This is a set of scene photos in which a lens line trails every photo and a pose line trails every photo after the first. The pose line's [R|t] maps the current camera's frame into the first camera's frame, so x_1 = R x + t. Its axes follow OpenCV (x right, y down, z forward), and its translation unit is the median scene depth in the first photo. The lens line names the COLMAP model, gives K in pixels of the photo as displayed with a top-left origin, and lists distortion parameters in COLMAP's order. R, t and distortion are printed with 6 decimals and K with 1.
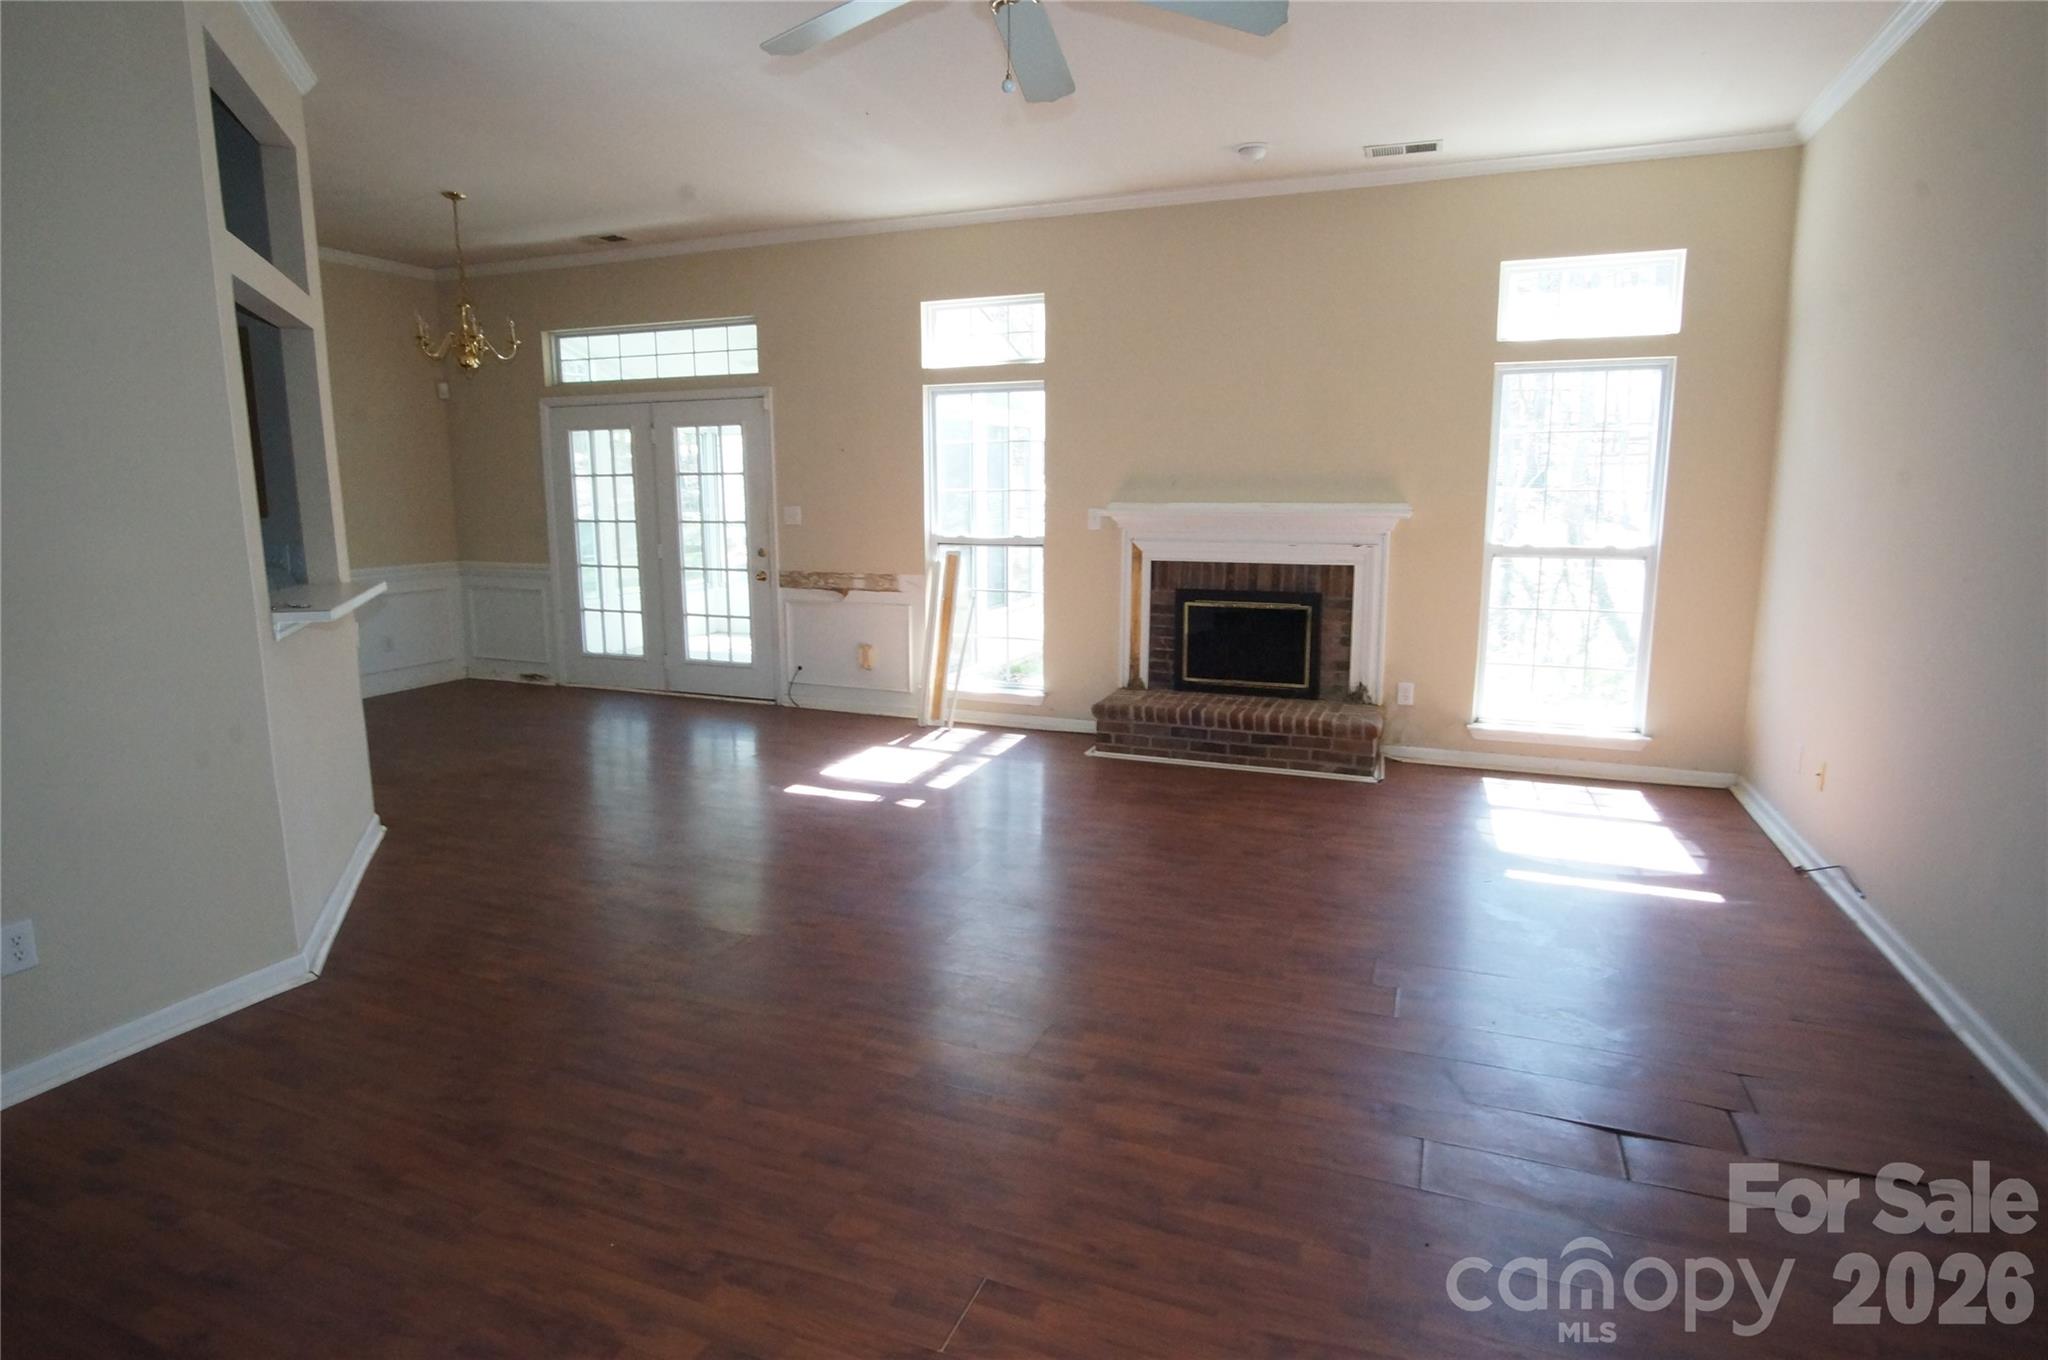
lens RADIAL K [[1098.8, 0, 1016.4], [0, 1098.8, 677.5], [0, 0, 1]] dist [-0.003715, -0.000621]
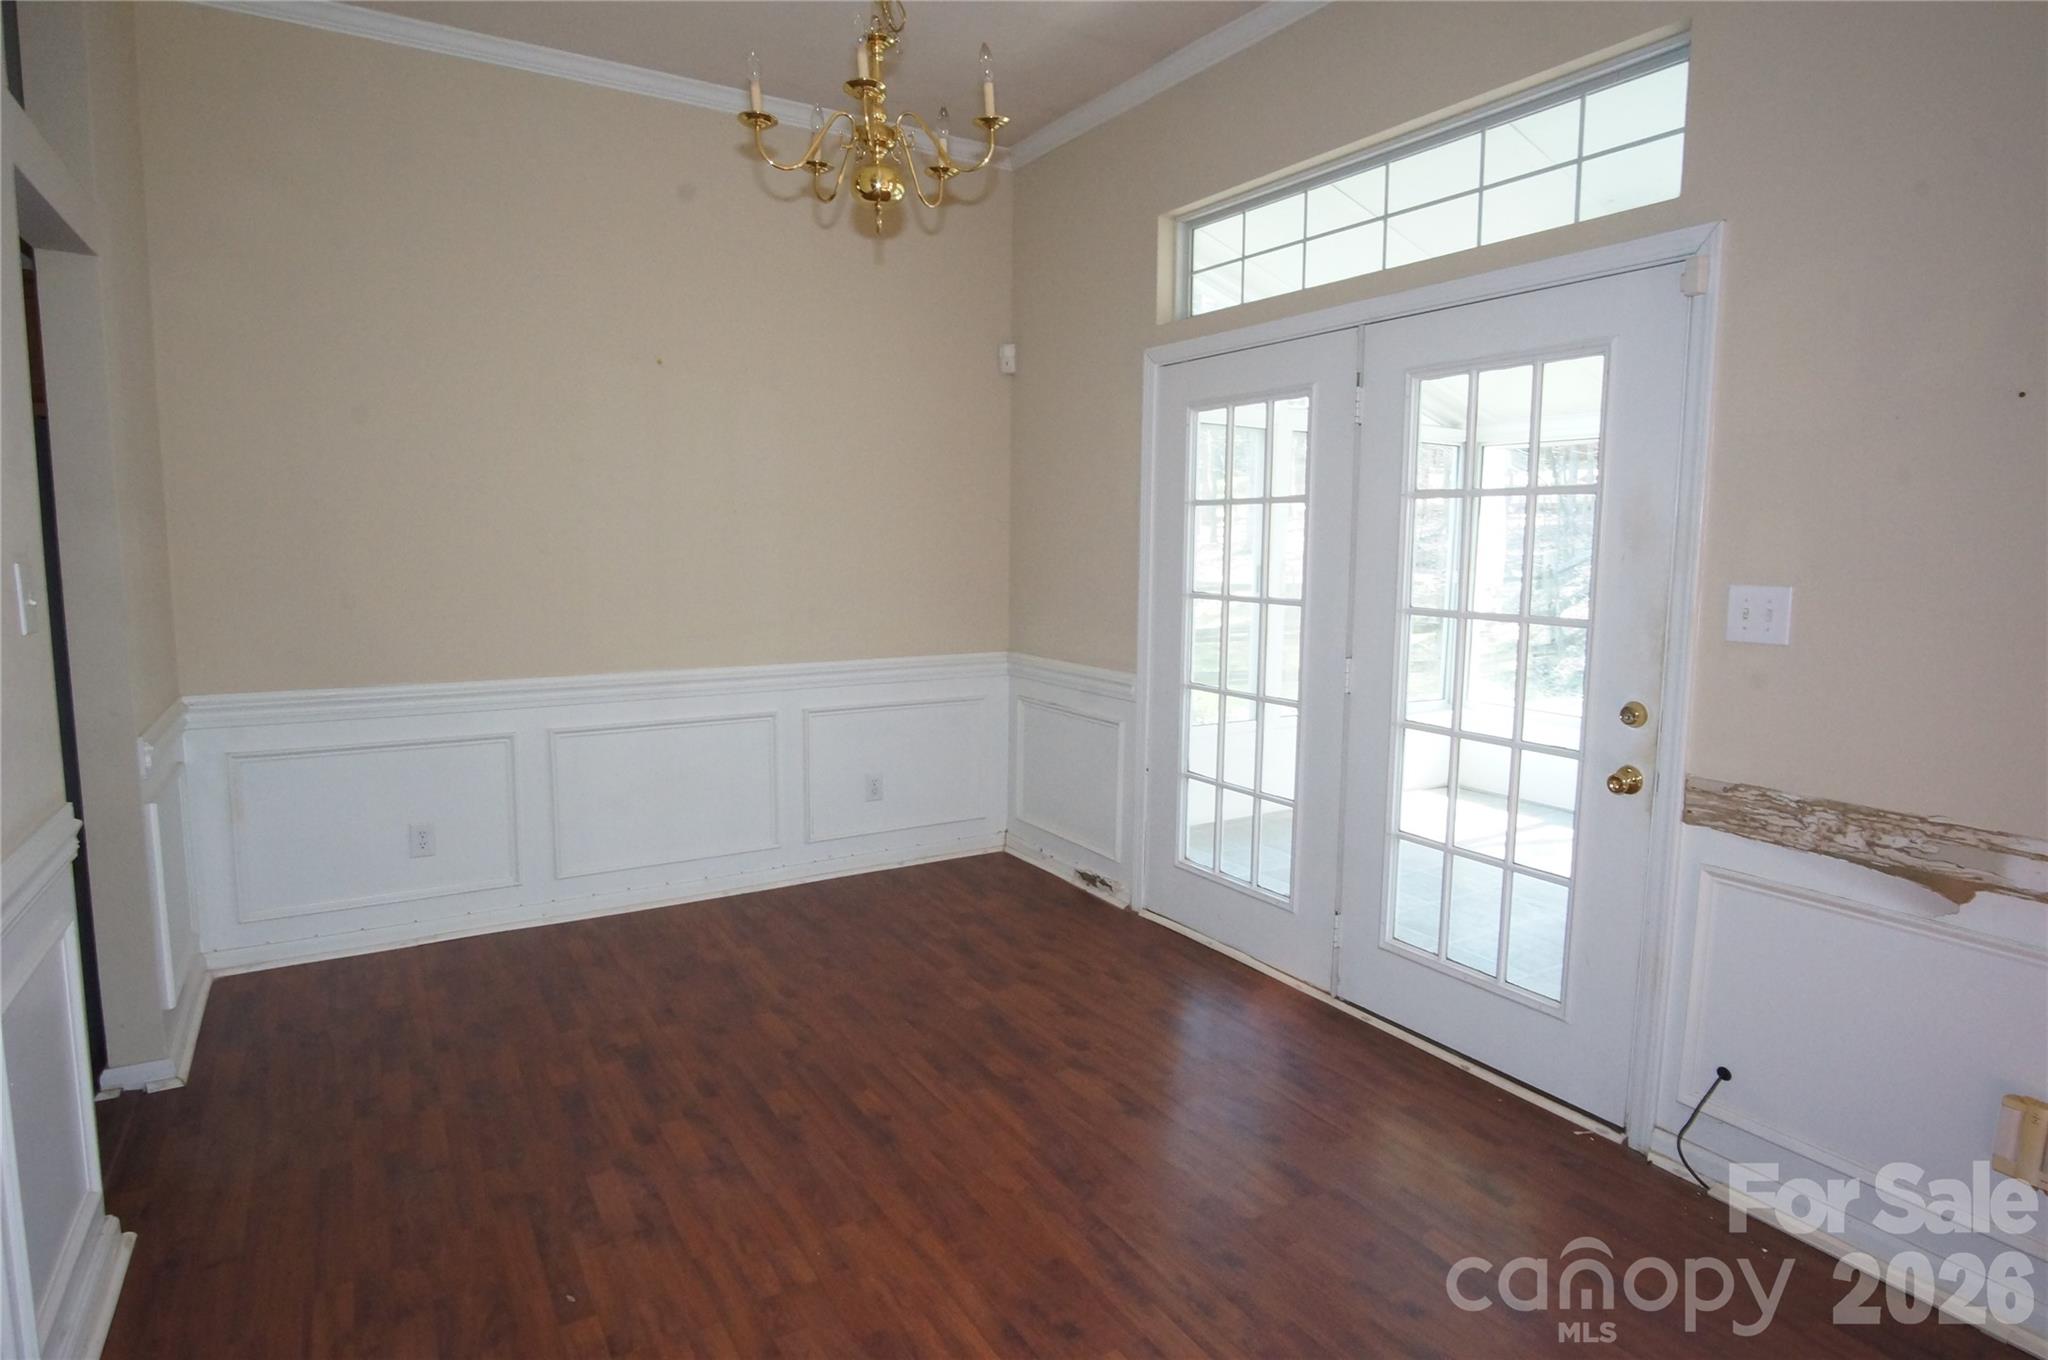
lens RADIAL K [[1098.8, 0, 1017.8], [0, 1098.8, 672.2], [0, 0, 1]] dist [-0.003715, -0.000621]
pose [[0.809794, 0.082081, -0.580944, -0.179547], [-0.110034, 0.993843, -0.012962, -0.096206], [0.576303, 0.074420, 0.813840, 0.574645]]
